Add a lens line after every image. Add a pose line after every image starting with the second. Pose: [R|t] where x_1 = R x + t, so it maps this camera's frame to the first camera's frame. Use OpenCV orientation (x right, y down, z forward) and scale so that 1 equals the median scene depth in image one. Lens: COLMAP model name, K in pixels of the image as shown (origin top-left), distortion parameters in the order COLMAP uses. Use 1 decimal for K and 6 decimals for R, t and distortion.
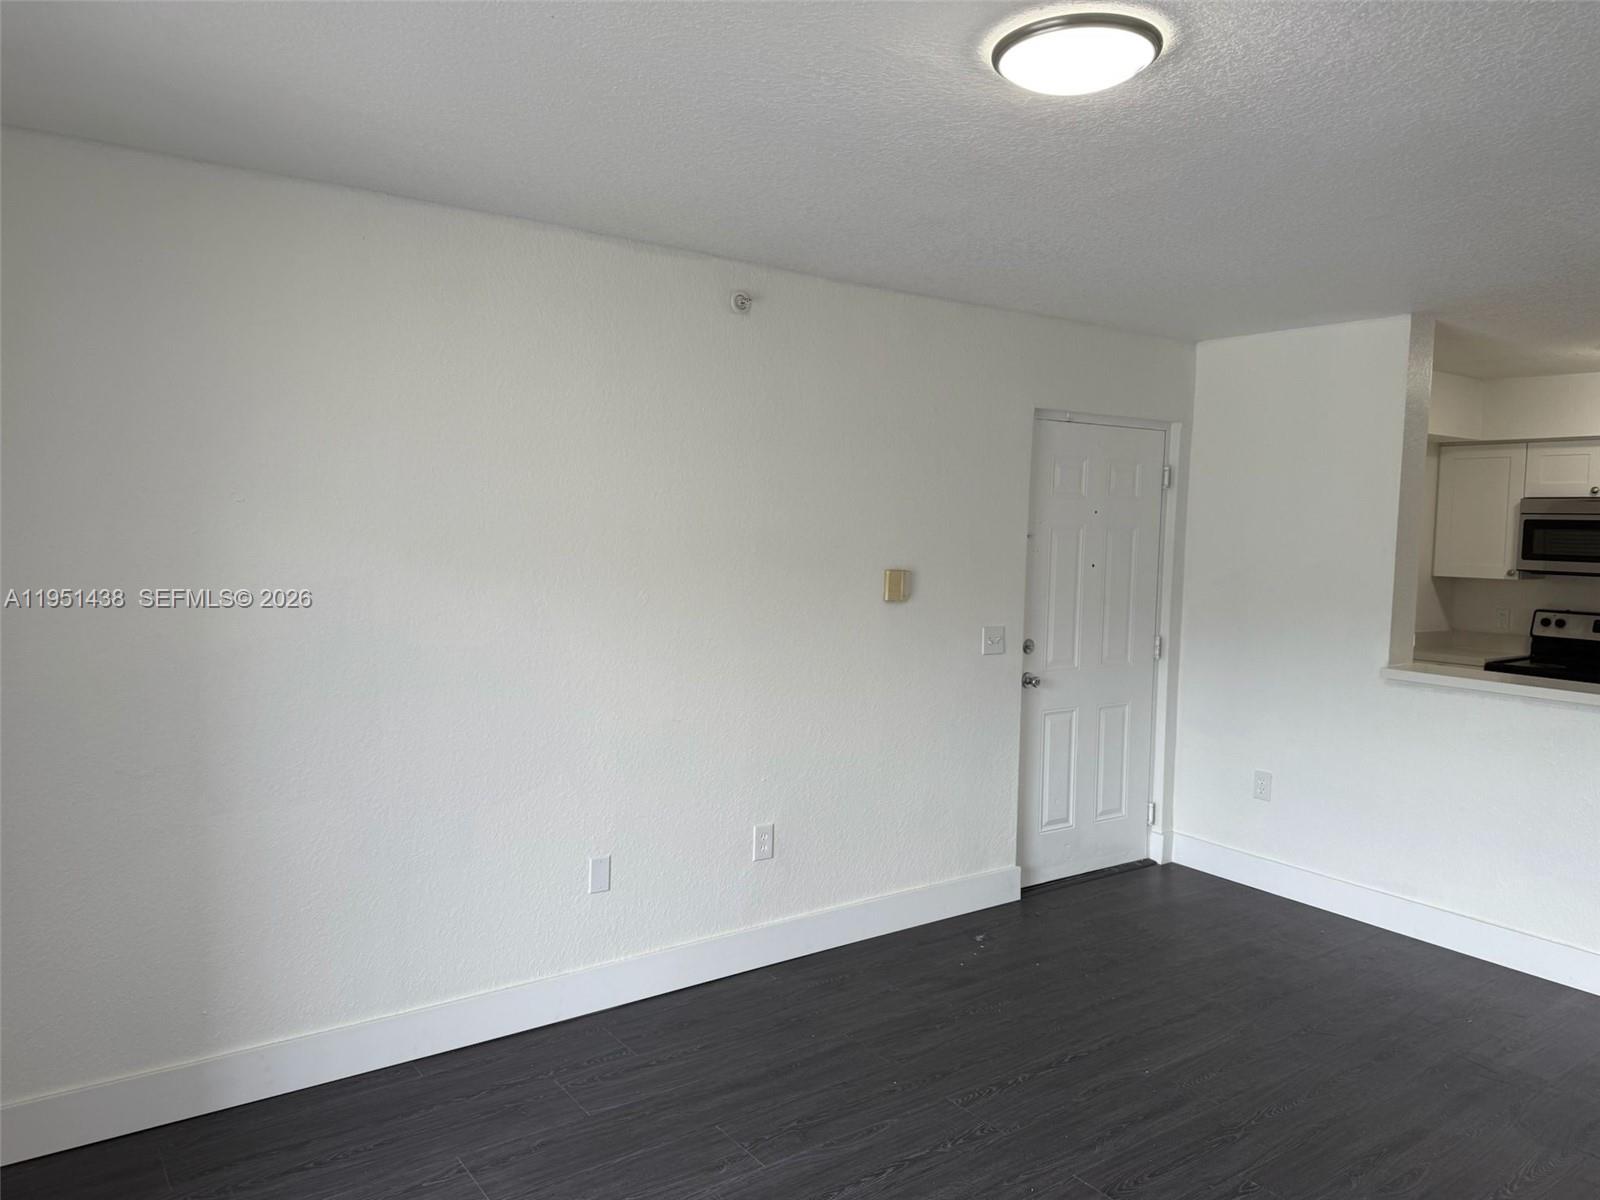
lens RADIAL K [[1120.1, 0, 800.9], [0, 1120.1, 603.4], [0, 0, 1]] dist [0.059111, -0.069583]
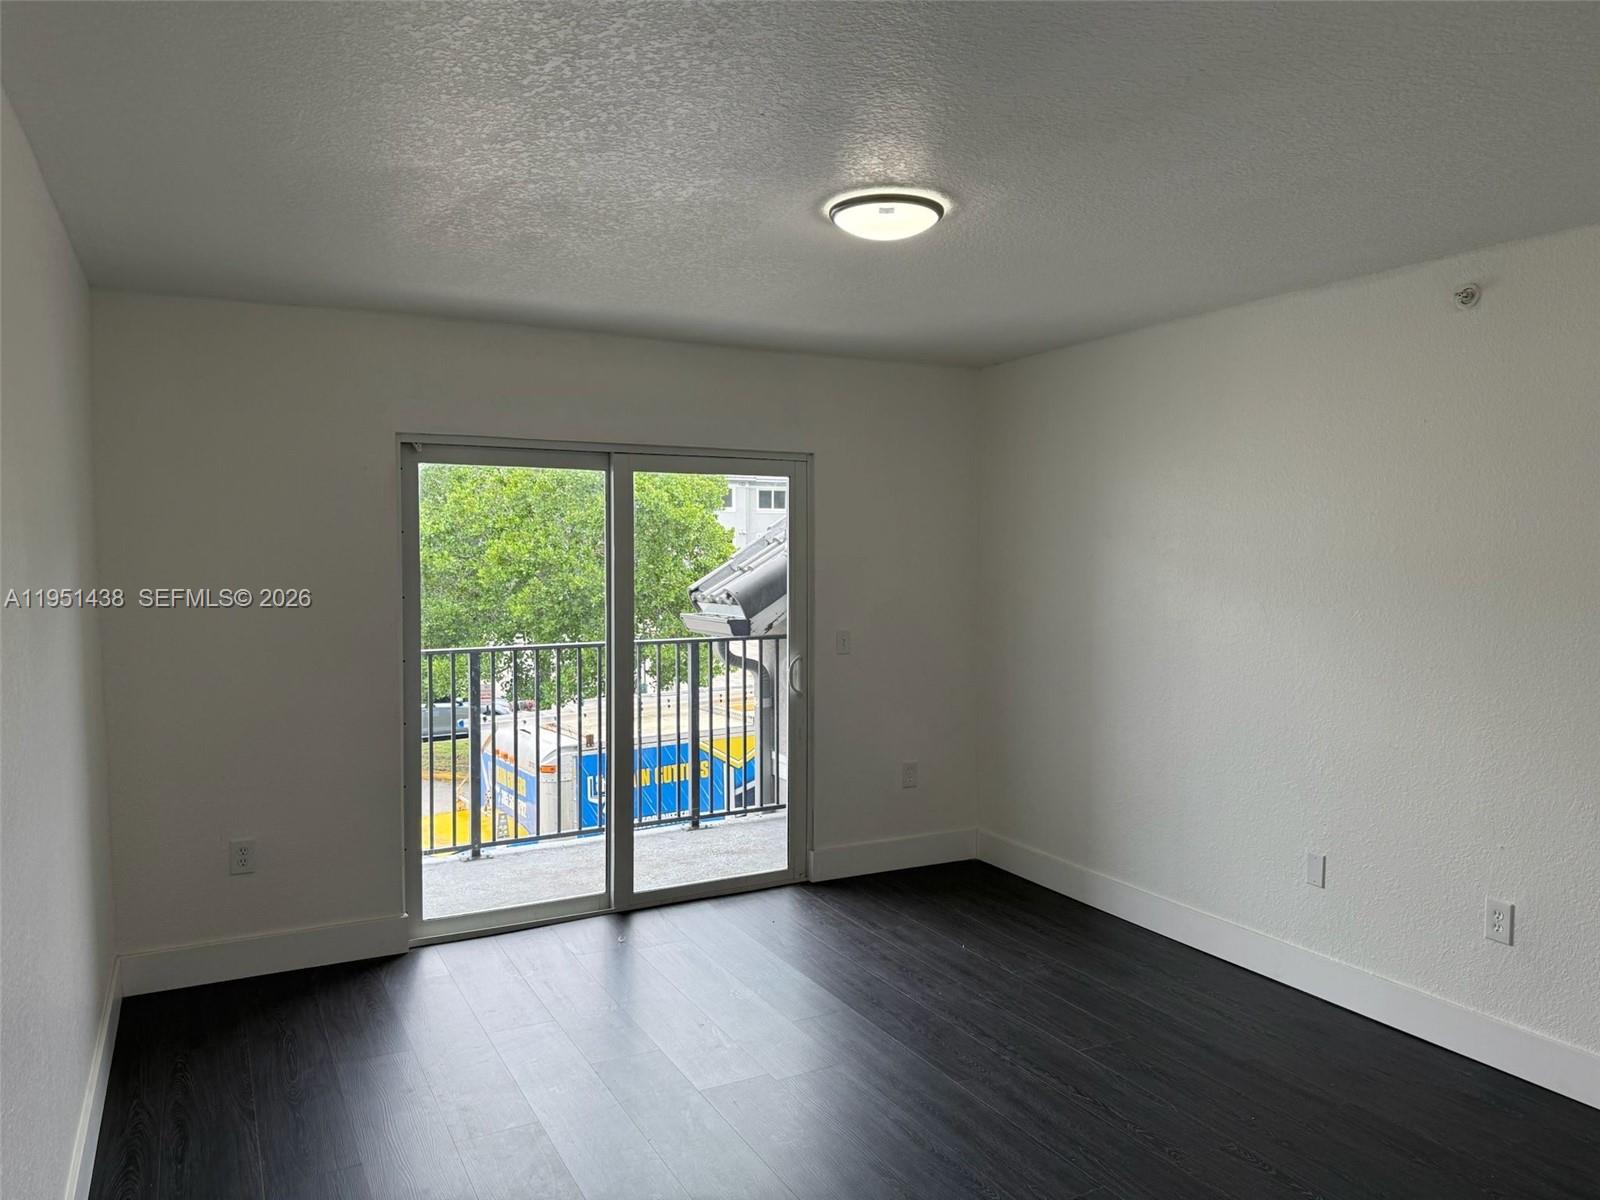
lens RADIAL K [[1120.1, 0, 800.9], [0, 1120.1, 603.4], [0, 0, 1]] dist [0.059111, -0.069583]
pose [[-0.128255, 0.031314, -0.991247, 0.924558], [-0.072111, 0.996561, 0.040812, -0.021655], [0.989116, 0.076714, -0.125556, 0.605521]]
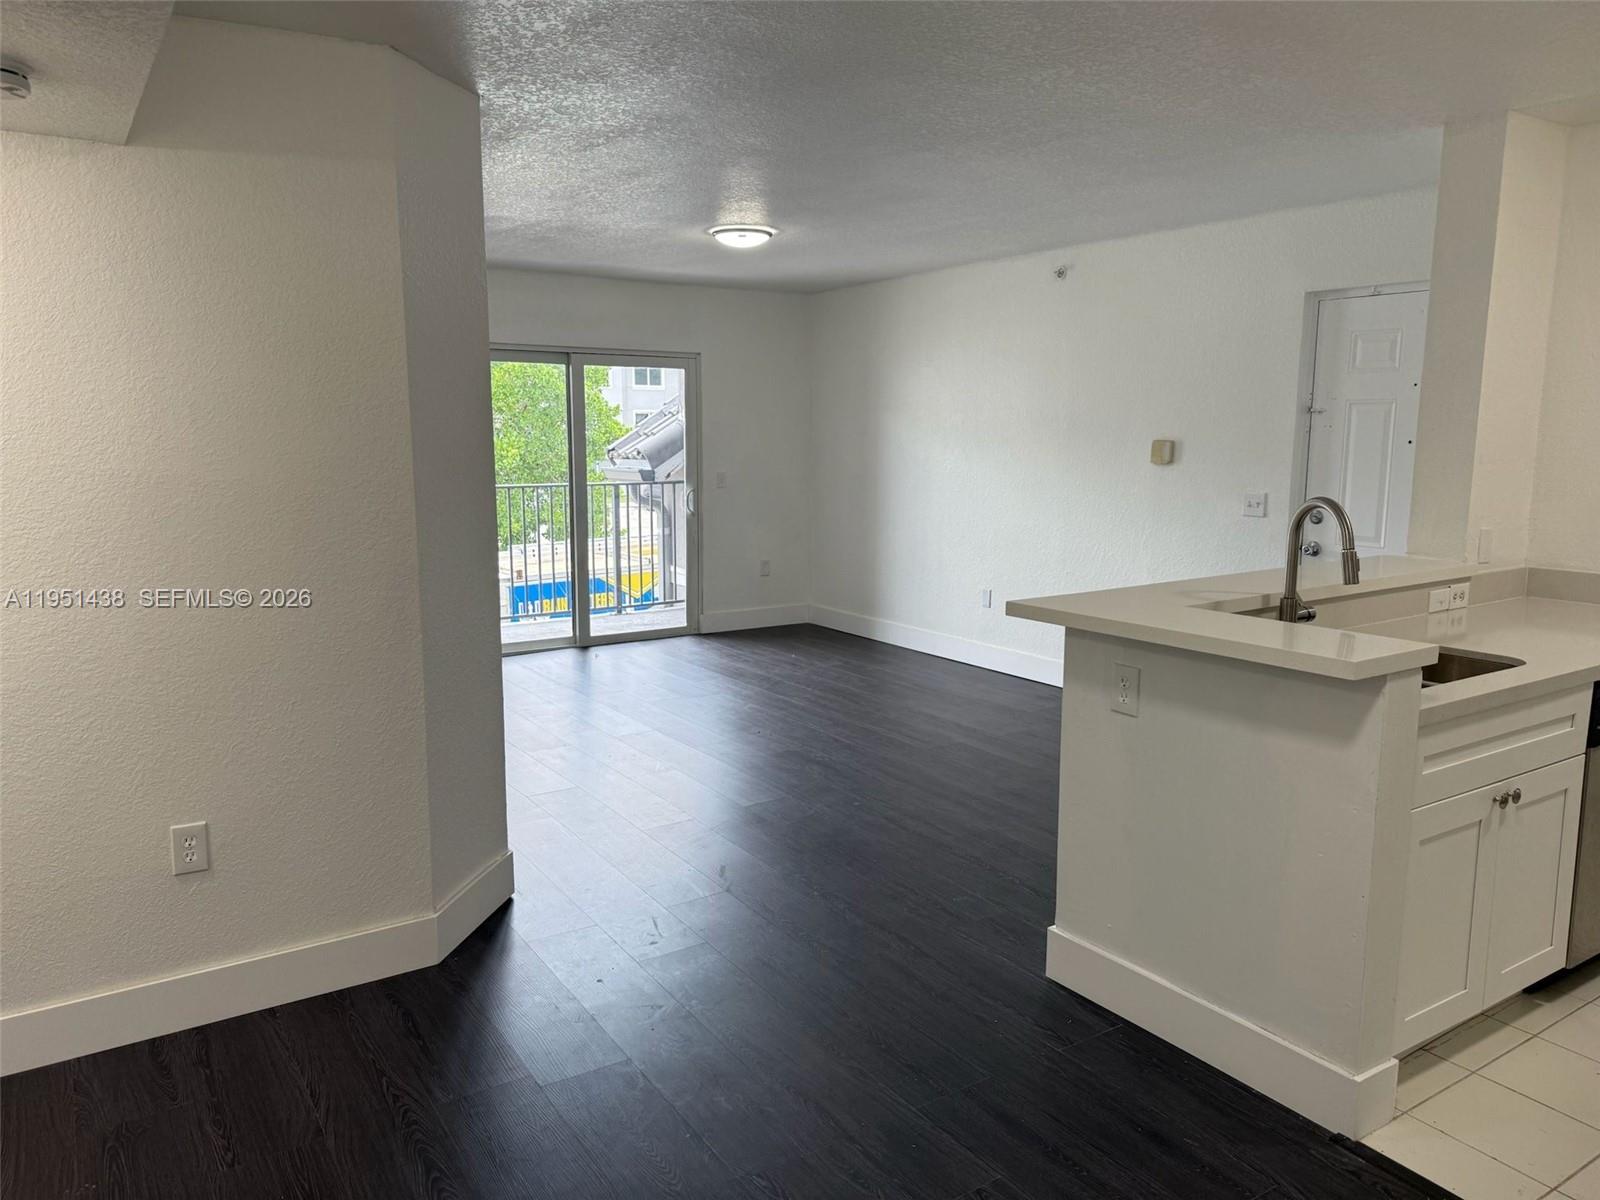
lens RADIAL K [[1153.3, 0, 751.0], [0, 1153.3, 599.6], [0, 0, 1]] dist [0.106502, -0.133471]
pose [[-0.063520, 0.130168, -0.989455, 1.731461], [-0.070822, 0.988370, 0.134572, 0.005556], [0.995464, 0.078623, -0.053562, 0.677682]]
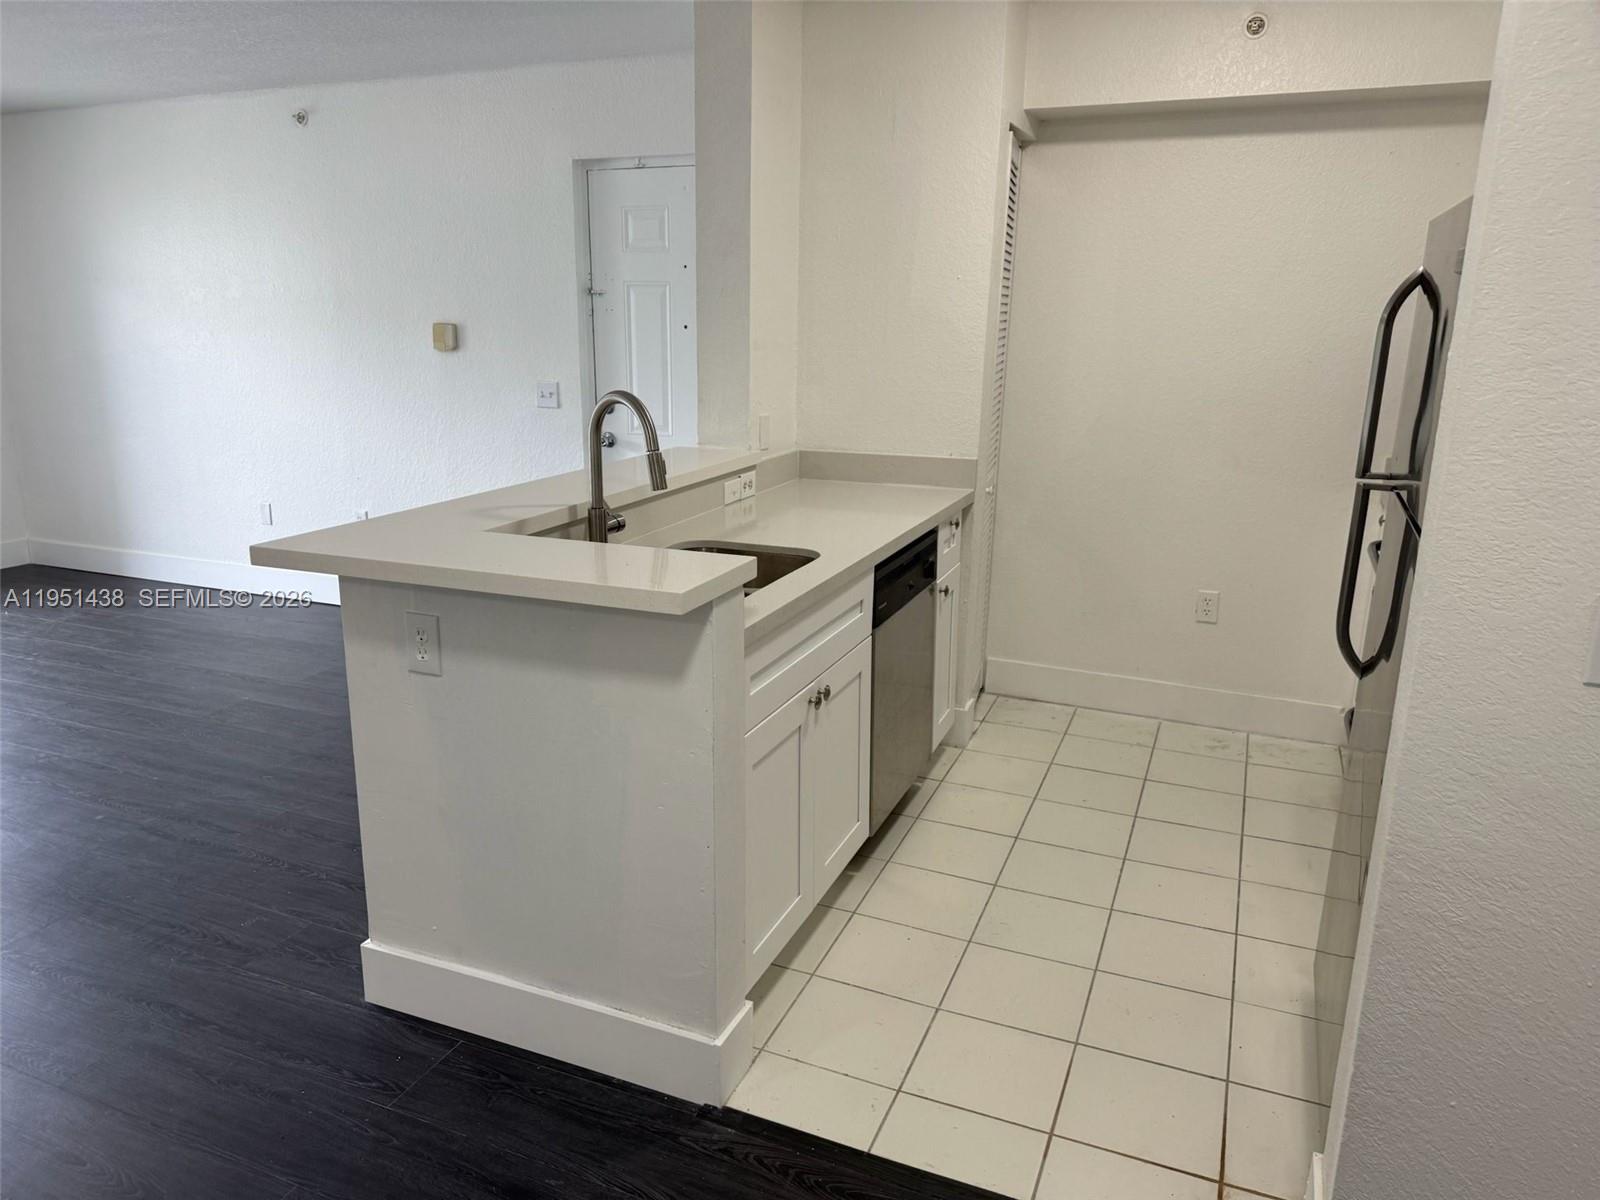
lens RADIAL K [[1157.8, 0, 775.2], [0, 1157.8, 619.2], [0, 0, 1]] dist [0.066434, -0.135179]
pose [[0.508305, 0.205036, -0.836413, 1.547974], [-0.056949, 0.977121, 0.204920, 0.003484], [0.859292, -0.056529, 0.508352, 0.741390]]
